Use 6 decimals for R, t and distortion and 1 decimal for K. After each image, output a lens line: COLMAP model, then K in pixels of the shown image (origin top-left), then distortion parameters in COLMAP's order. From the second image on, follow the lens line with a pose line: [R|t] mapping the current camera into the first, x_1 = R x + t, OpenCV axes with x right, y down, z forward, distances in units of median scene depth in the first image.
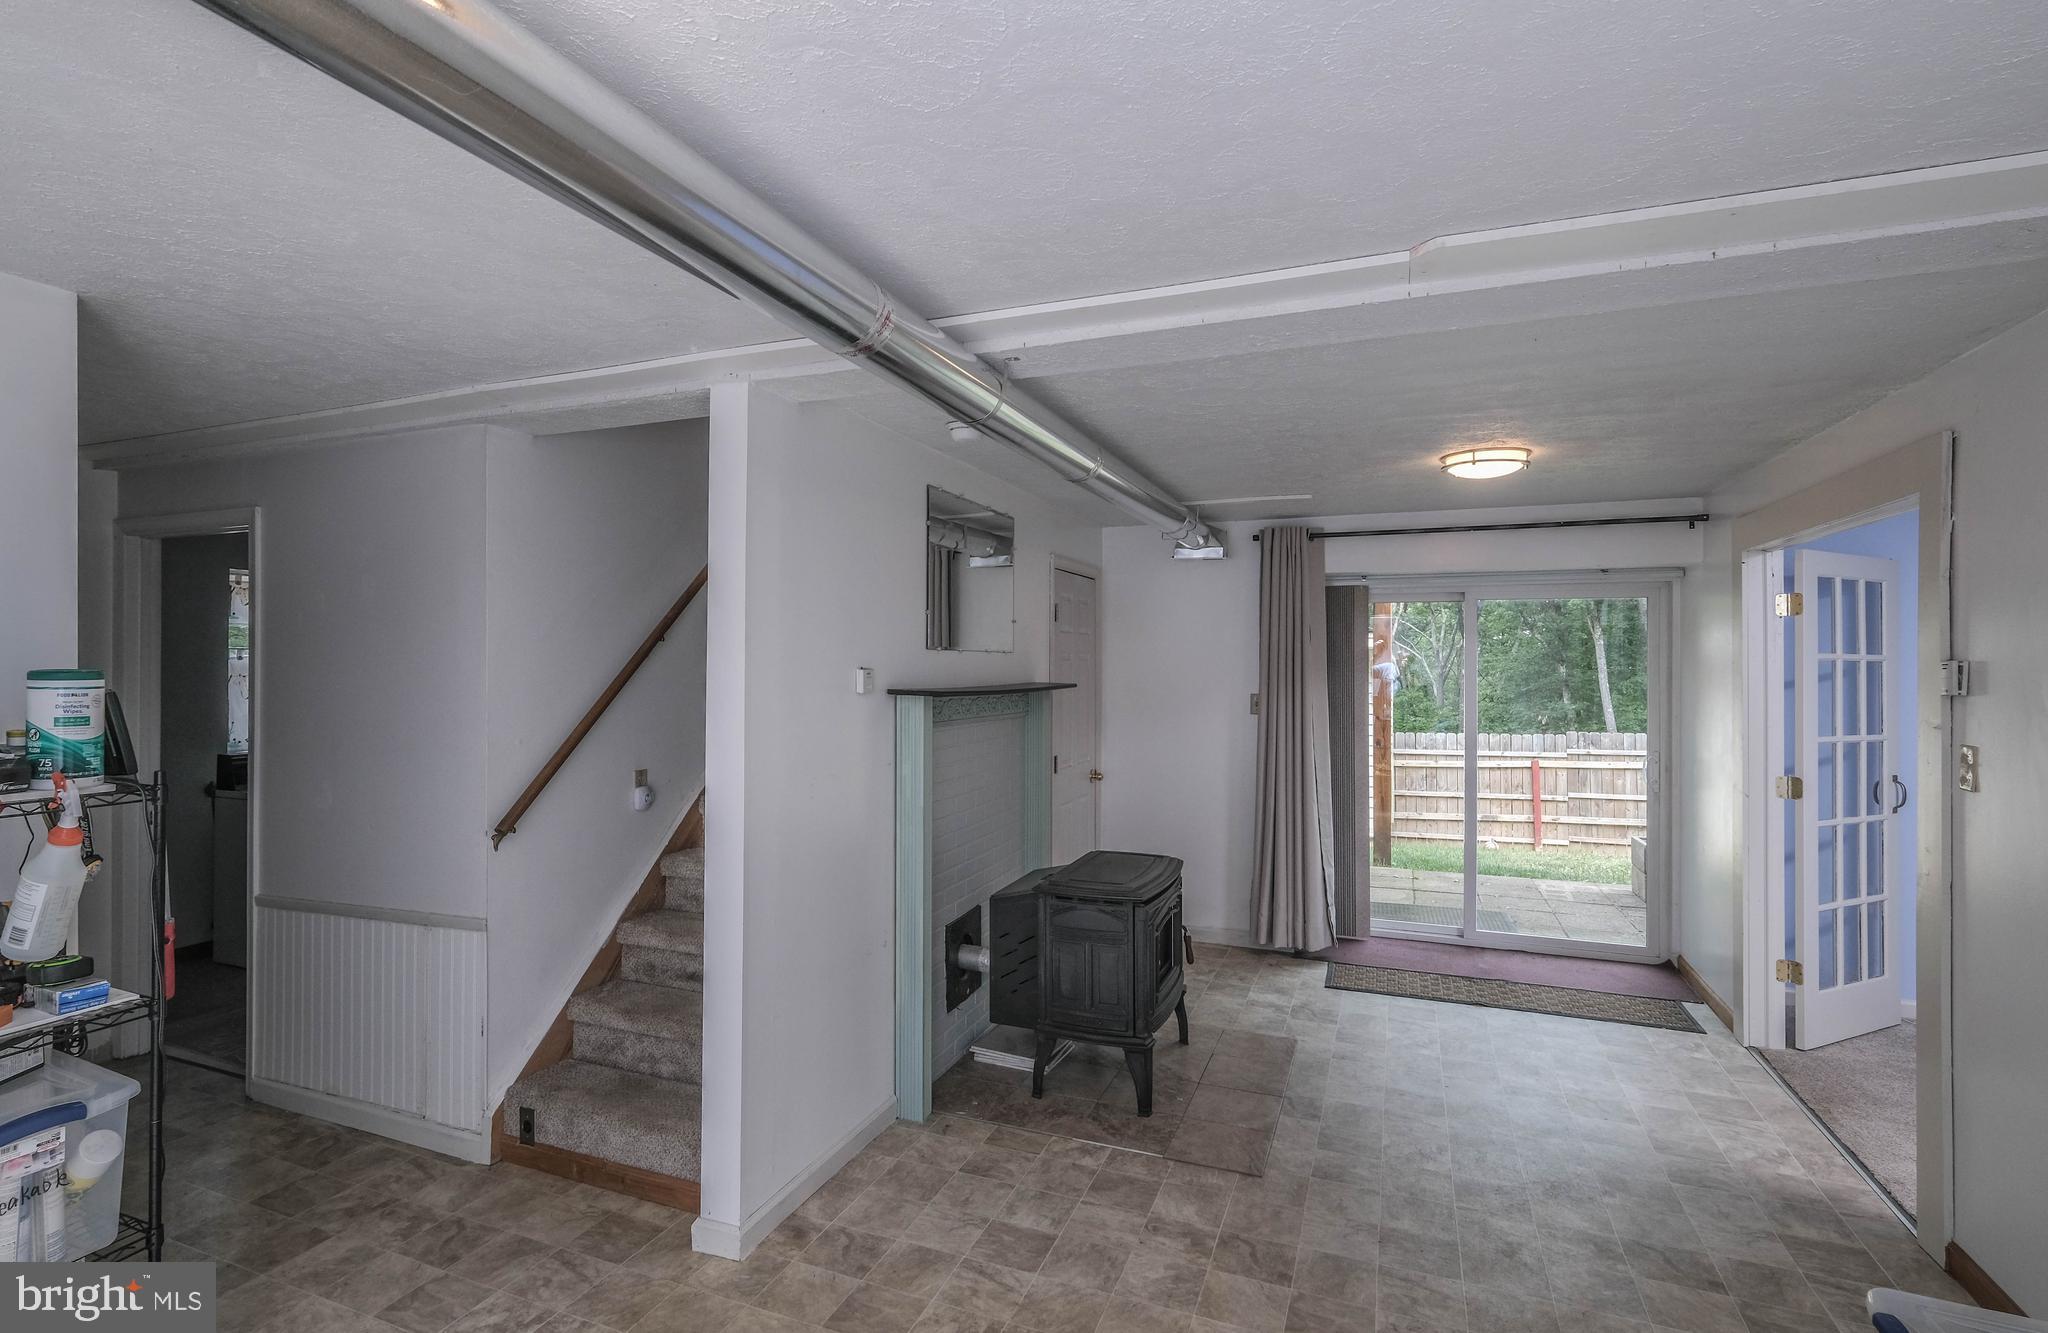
lens RADIAL K [[974.9, 0, 1024.0], [0, 974.9, 666.5], [0, 0, 1]] dist [-0.000963, -0.000324]
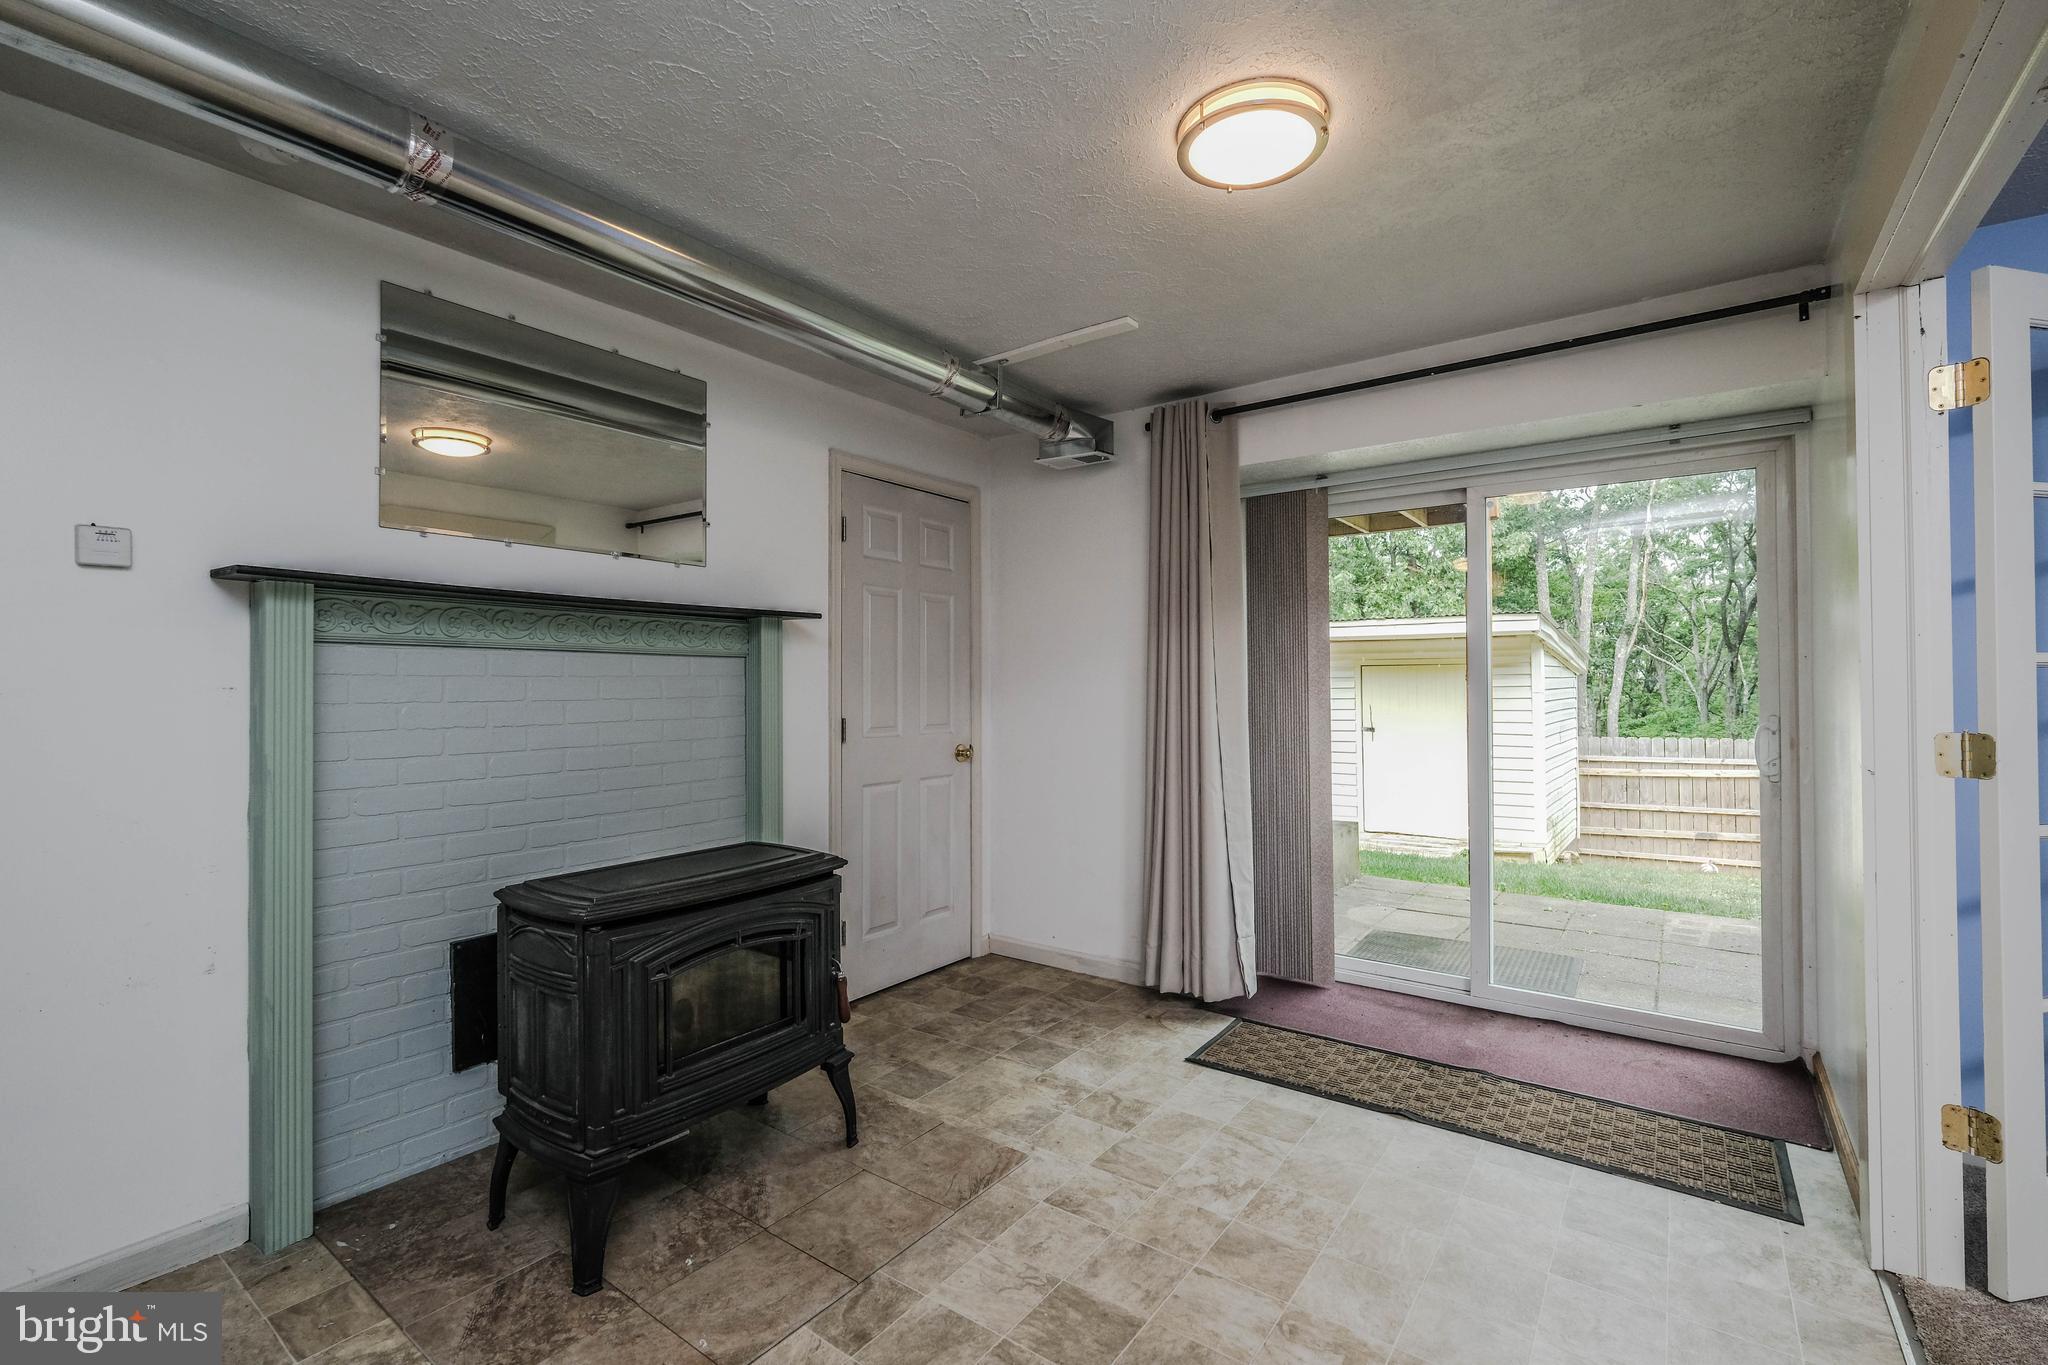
lens RADIAL K [[913.1, 0, 1033.8], [0, 913.1, 675.0], [0, 0, 1]] dist [-0.001496, -0.000278]
pose [[0.974986, -0.007749, -0.222130, 0.346413], [0.006286, 0.999954, -0.007292, 0.067553], [0.222176, 0.005713, 0.974990, 0.360773]]
